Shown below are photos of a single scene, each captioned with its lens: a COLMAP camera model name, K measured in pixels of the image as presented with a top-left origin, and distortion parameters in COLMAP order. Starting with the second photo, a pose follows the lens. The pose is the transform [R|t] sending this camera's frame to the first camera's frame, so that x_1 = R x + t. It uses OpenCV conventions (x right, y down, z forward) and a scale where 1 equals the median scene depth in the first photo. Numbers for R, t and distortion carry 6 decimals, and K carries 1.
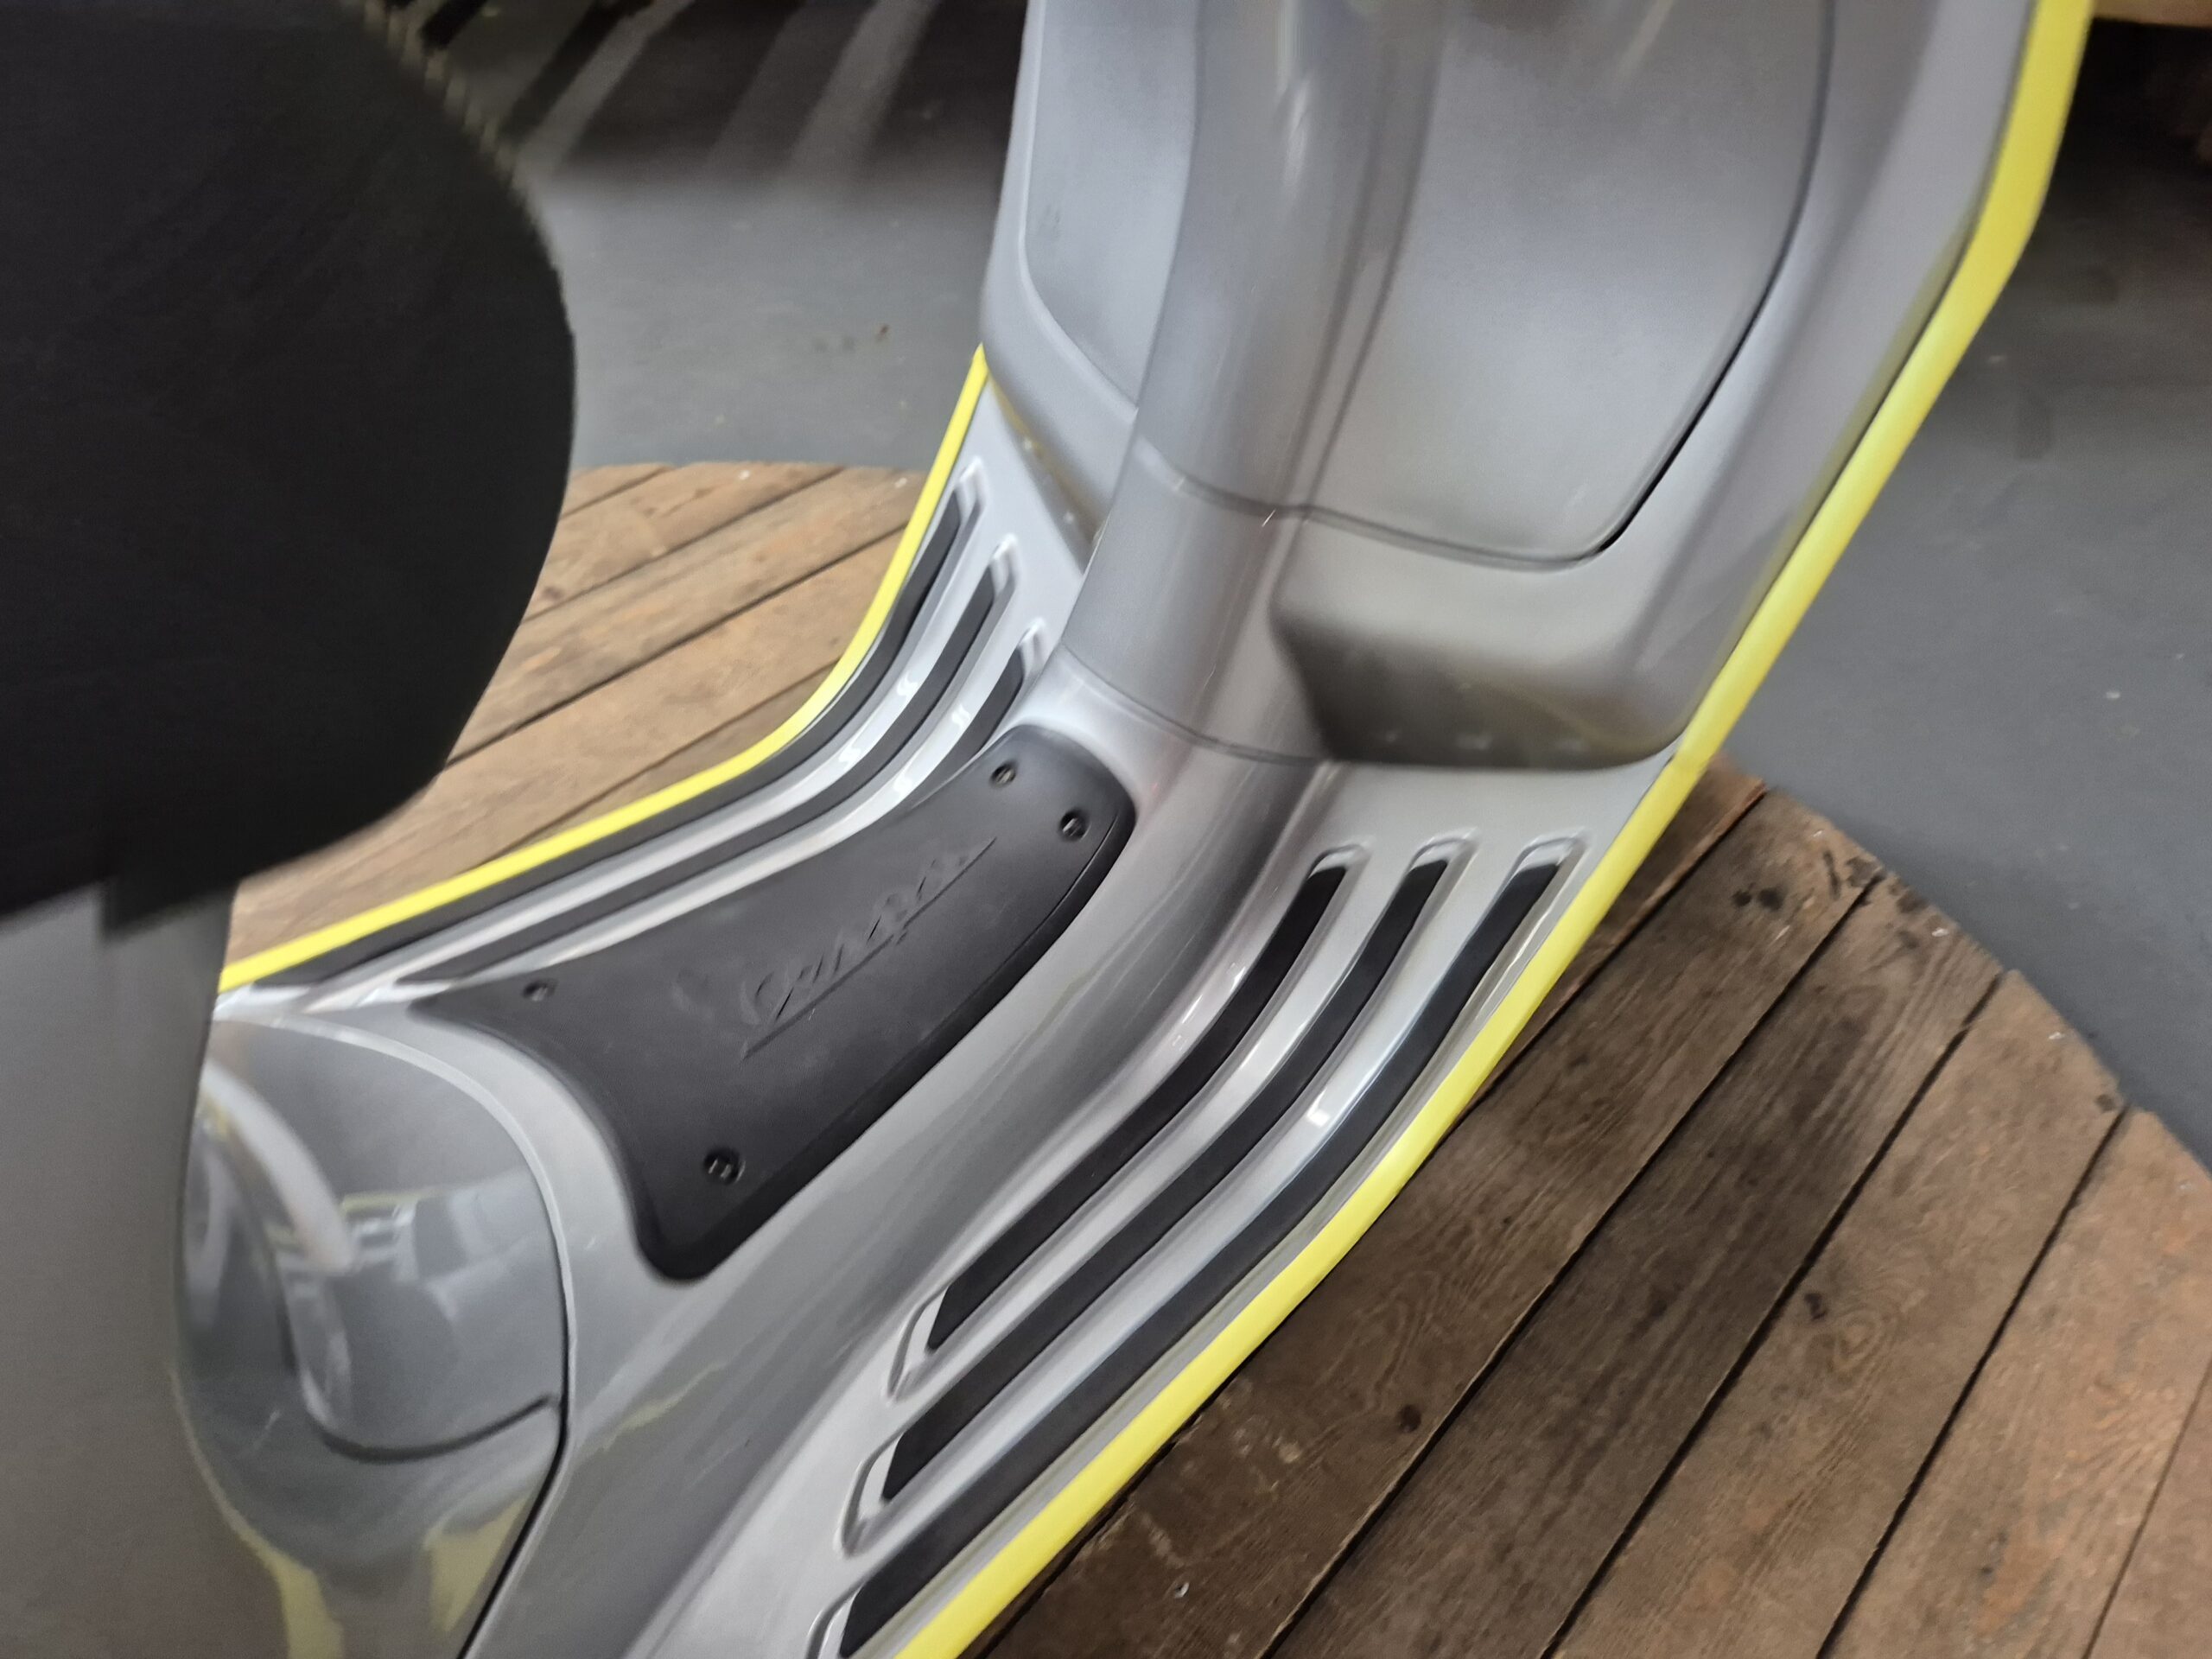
lens RADIAL K [[1600.2, 0, 1167.4], [0, 1600.2, 811.5], [0, 0, 1]] dist [0.050689, -0.048037]
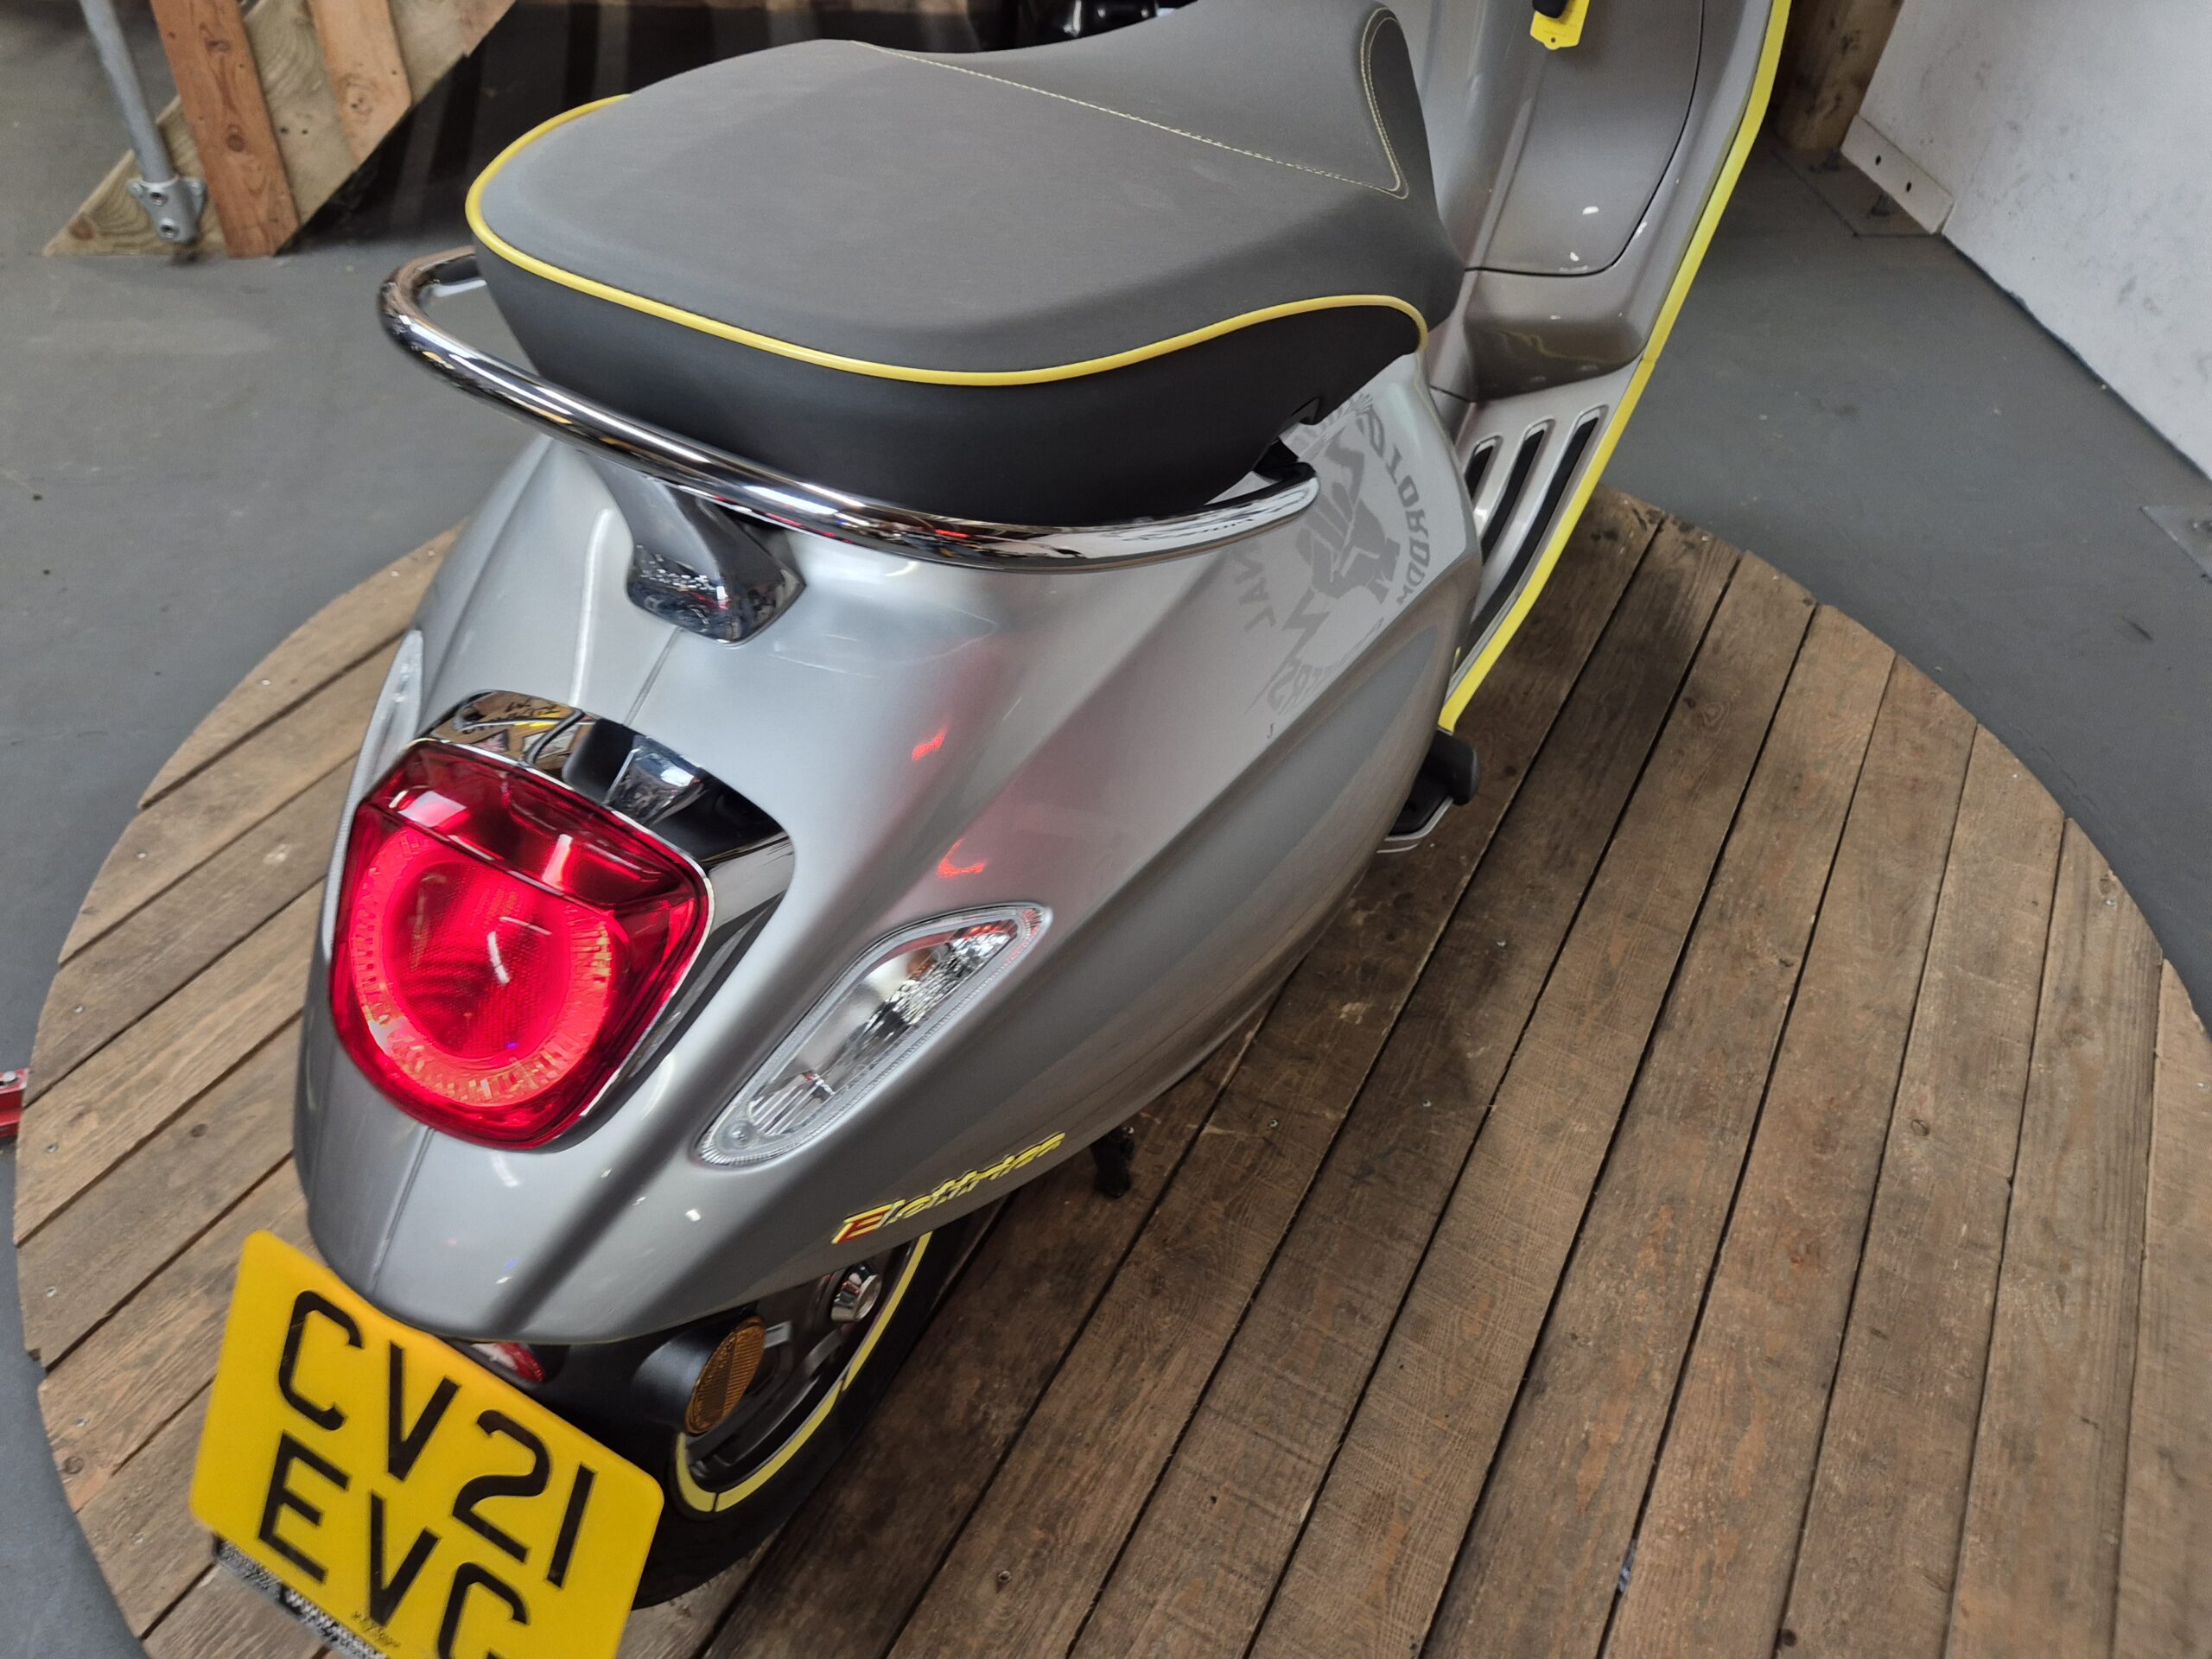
lens RADIAL K [[1526.1, 0, 1095.5], [0, 1526.1, 831.4], [0, 0, 1]] dist [0.035450, -0.032988]
pose [[0.977416, -0.150940, 0.147903, -0.551768], [0.146948, 0.988429, 0.037621, 0.272908], [-0.151870, -0.015037, 0.988286, -0.657581]]
